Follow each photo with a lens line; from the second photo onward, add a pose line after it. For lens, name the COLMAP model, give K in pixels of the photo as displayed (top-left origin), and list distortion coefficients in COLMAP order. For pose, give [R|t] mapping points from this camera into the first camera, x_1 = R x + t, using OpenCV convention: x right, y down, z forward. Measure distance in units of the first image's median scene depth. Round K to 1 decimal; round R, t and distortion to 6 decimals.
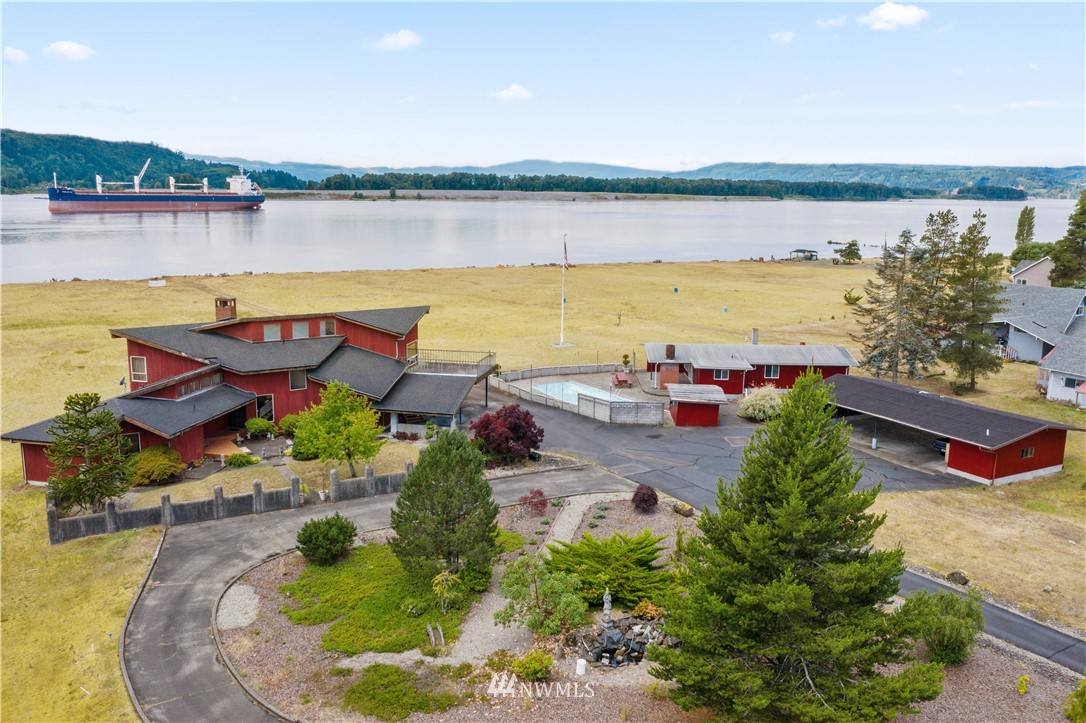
lens RADIAL K [[1009.9, 0, 543.0], [0, 1009.9, 361.7], [0, 0, 1]] dist [-0.035768, 0.000000]
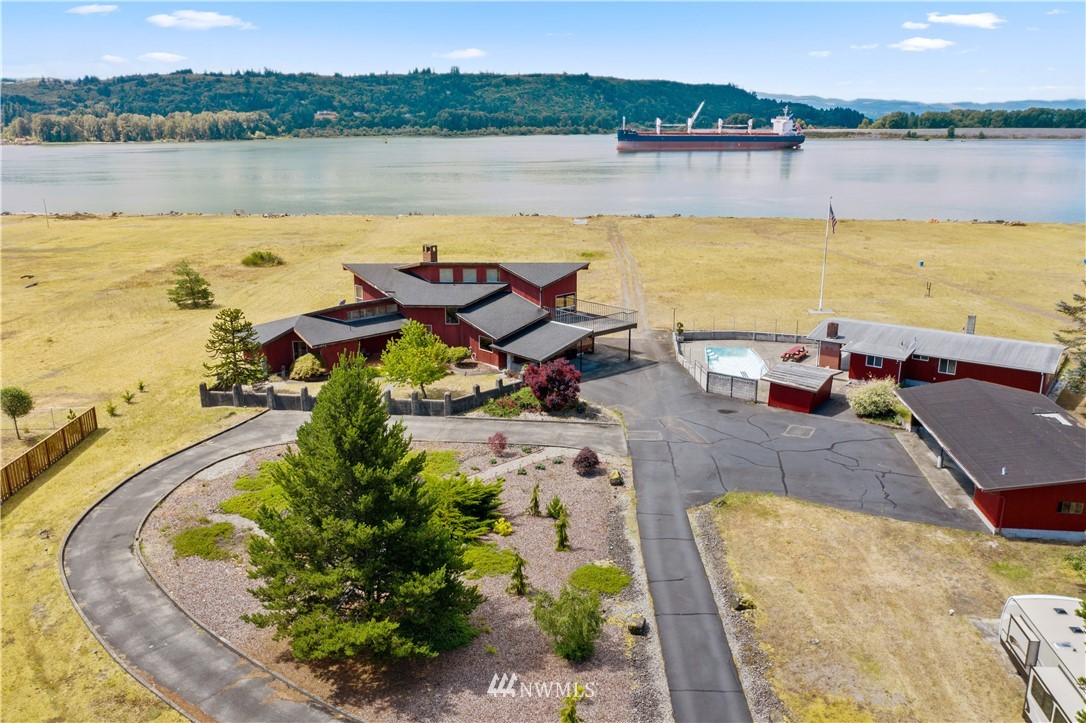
lens RADIAL K [[1009.9, 0, 543.0], [0, 1009.9, 361.7], [0, 0, 1]] dist [-0.035768, 0.000000]
pose [[0.764814, 0.136809, -0.629557, 0.186186], [-0.091204, 0.990343, 0.104412, -0.019502], [0.637763, -0.022438, 0.769906, 0.038449]]
